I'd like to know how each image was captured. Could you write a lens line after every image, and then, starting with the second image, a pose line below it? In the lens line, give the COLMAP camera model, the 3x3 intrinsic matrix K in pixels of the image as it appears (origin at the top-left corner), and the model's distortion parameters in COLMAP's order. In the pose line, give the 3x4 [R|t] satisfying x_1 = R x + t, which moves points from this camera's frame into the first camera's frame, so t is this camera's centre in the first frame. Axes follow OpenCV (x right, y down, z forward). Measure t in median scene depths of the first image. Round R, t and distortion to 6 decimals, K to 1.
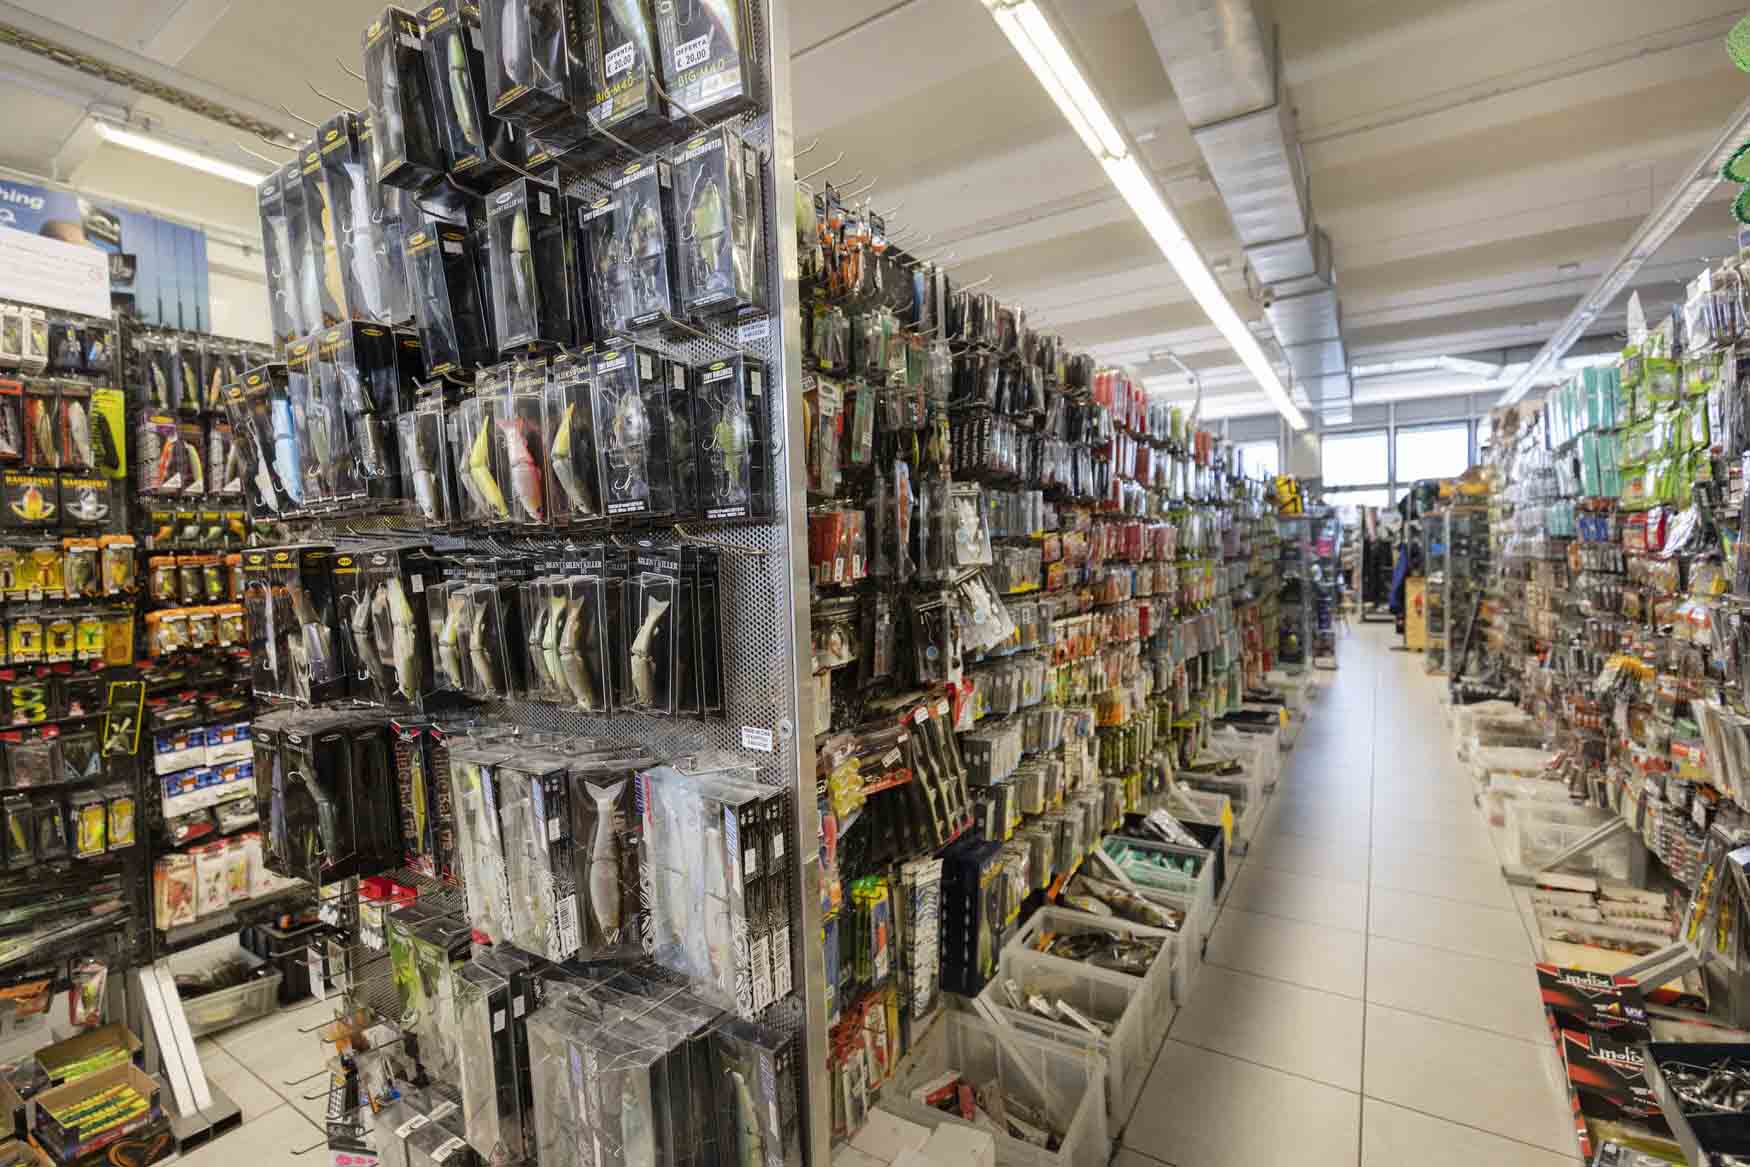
lens RADIAL K [[783.9, 0, 872.6], [0, 783.9, 573.2], [0, 0, 1]] dist [0.007252, -0.001704]
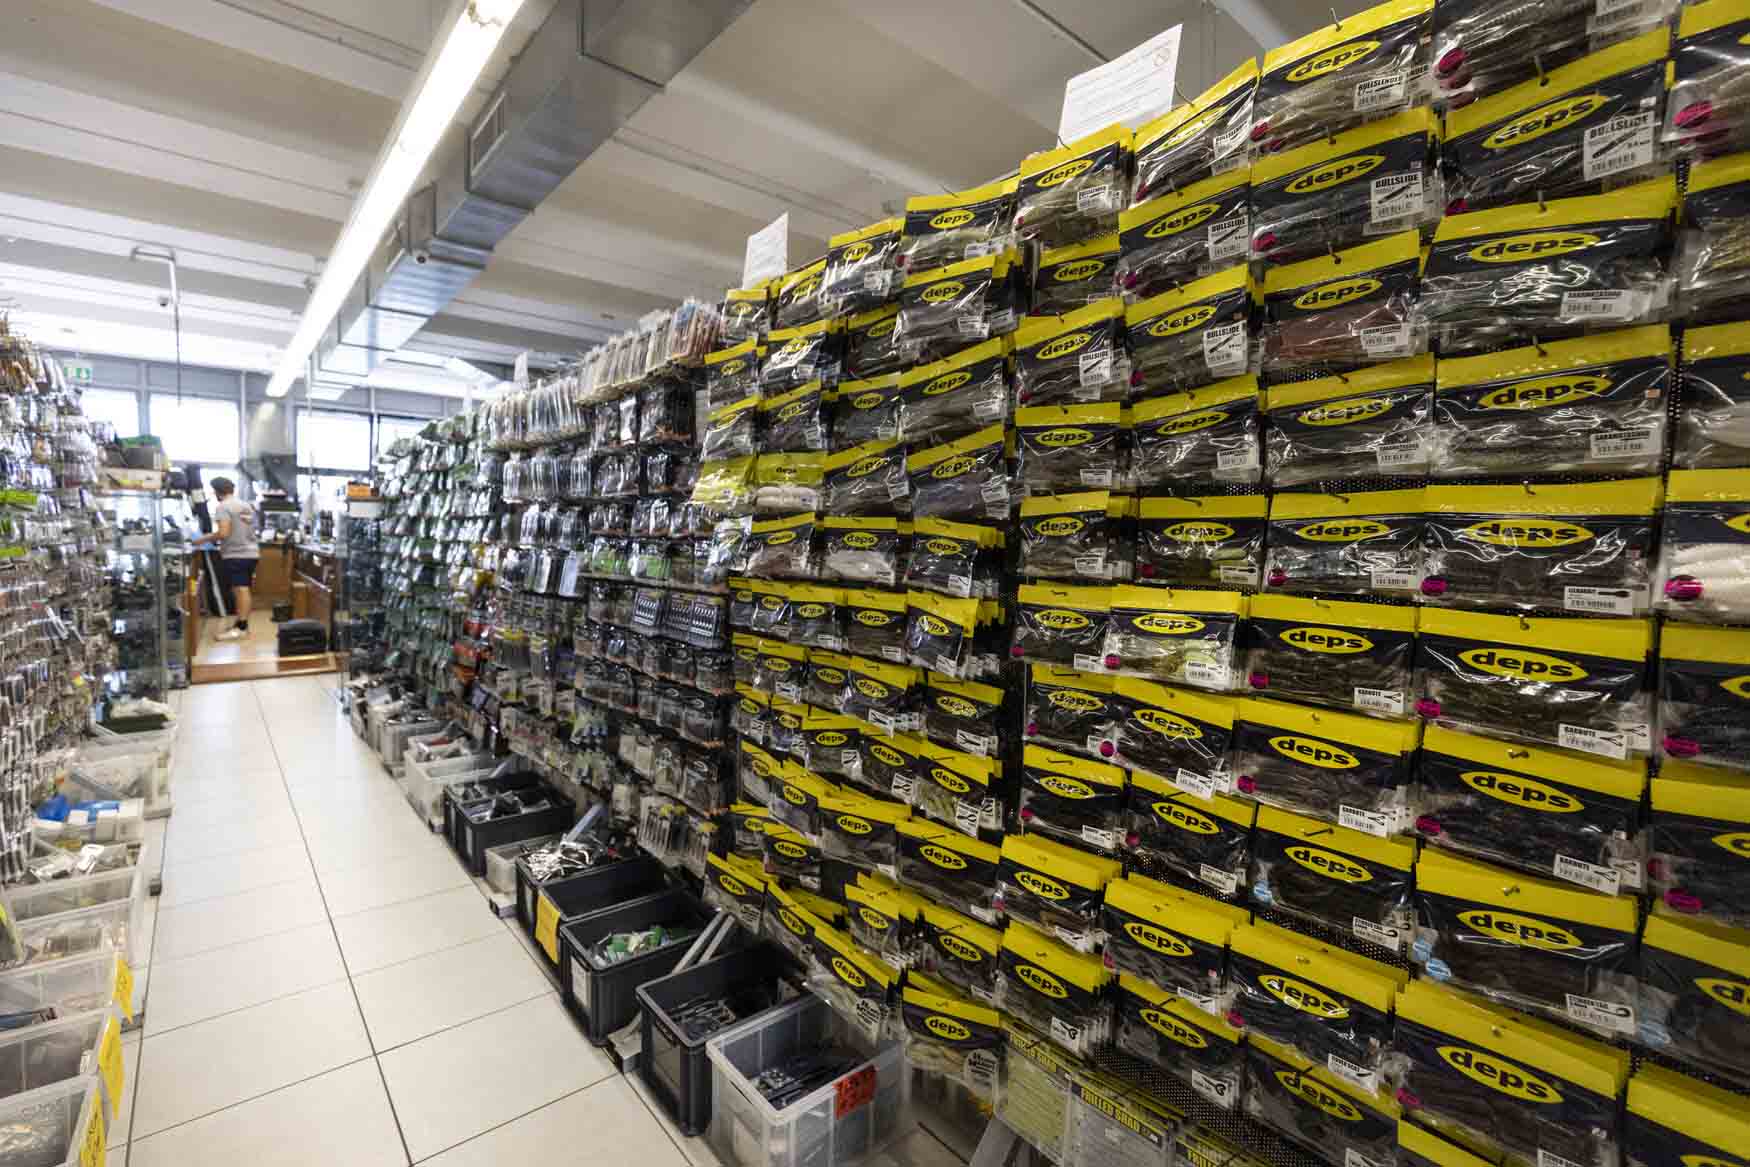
lens RADIAL K [[783.9, 0, 875.4], [0, 783.9, 574.5], [0, 0, 1]] dist [0.007252, -0.001704]
pose [[0.287631, -0.010421, 0.957684, -0.875579], [-0.002677, 0.999928, 0.011685, -0.001370], [-0.957737, -0.005925, 0.287583, 1.152221]]
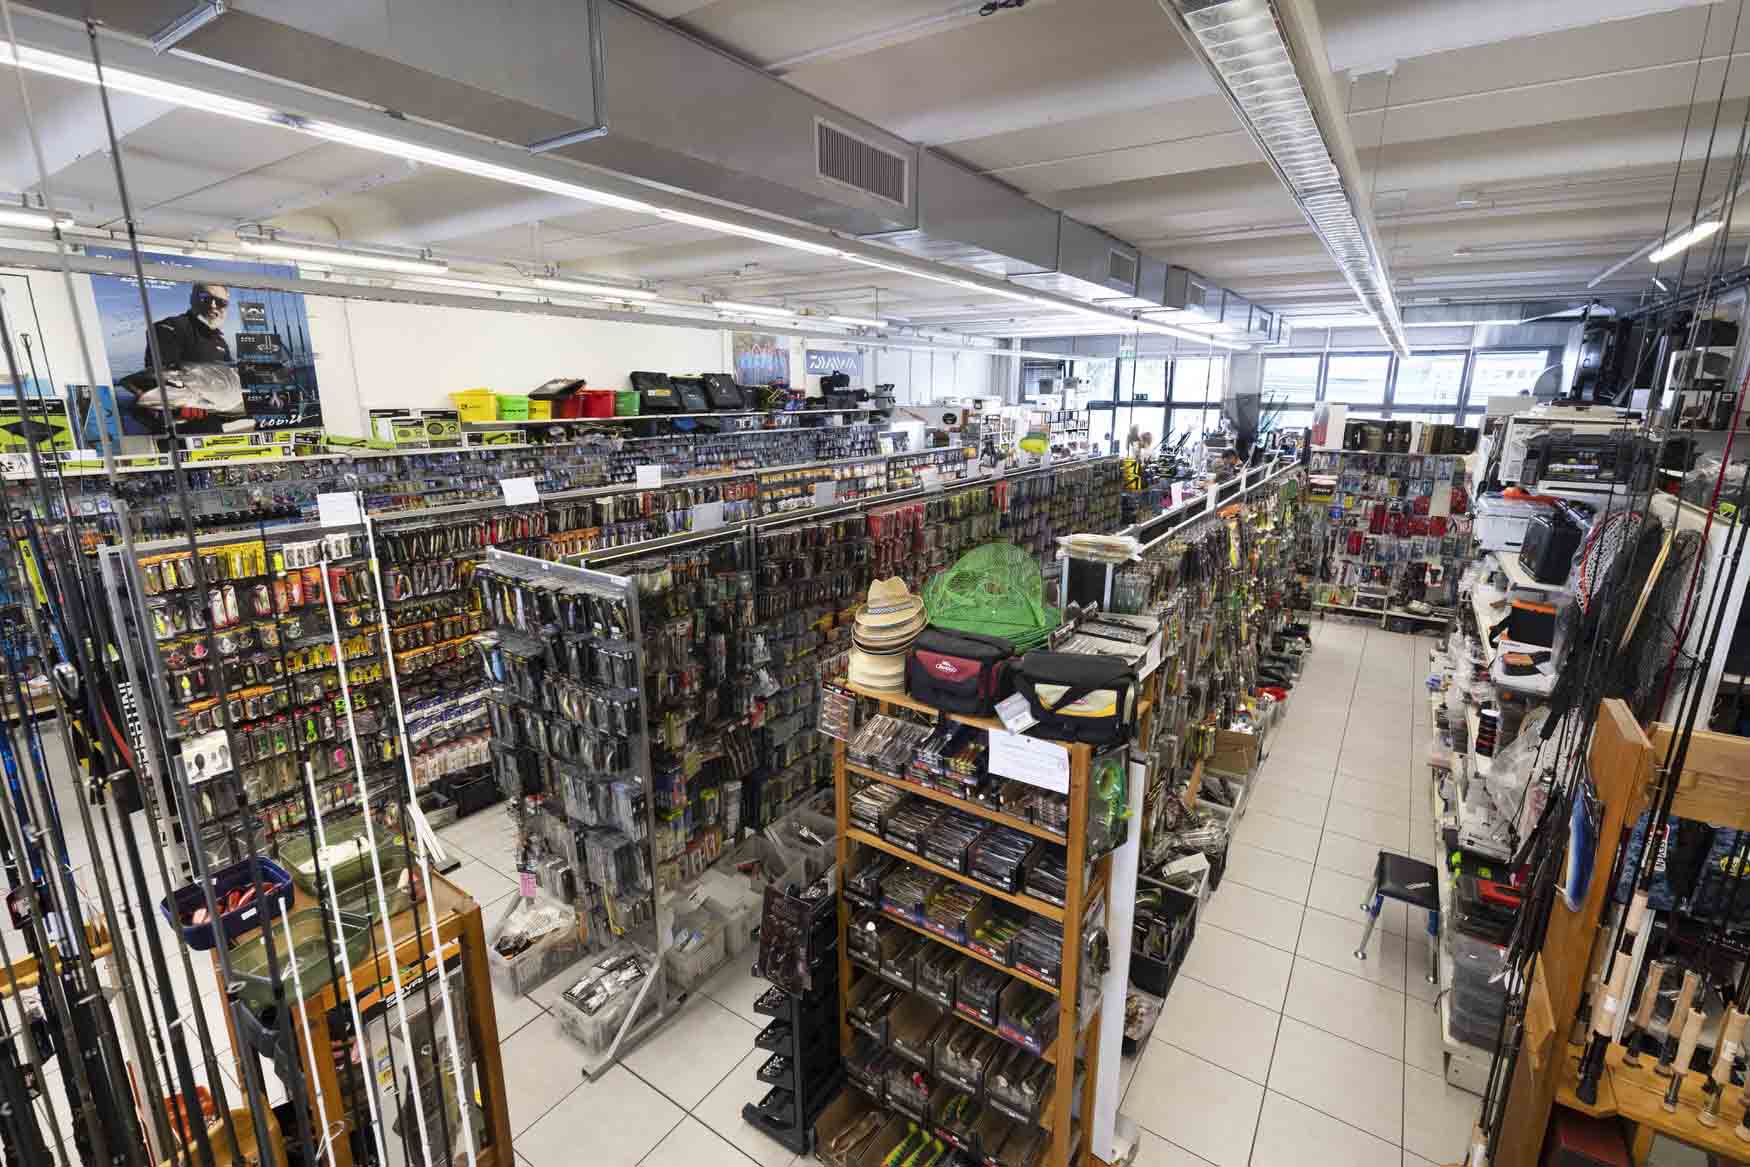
lens RADIAL K [[783.9, 0, 880.6], [0, 783.9, 572.7], [0, 0, 1]] dist [0.007252, -0.001704]
pose [[0.999304, 0.036907, -0.005475, 0.531284], [-0.034983, 0.977828, 0.206467, -0.837200], [0.012973, -0.206131, 0.978438, -1.336581]]
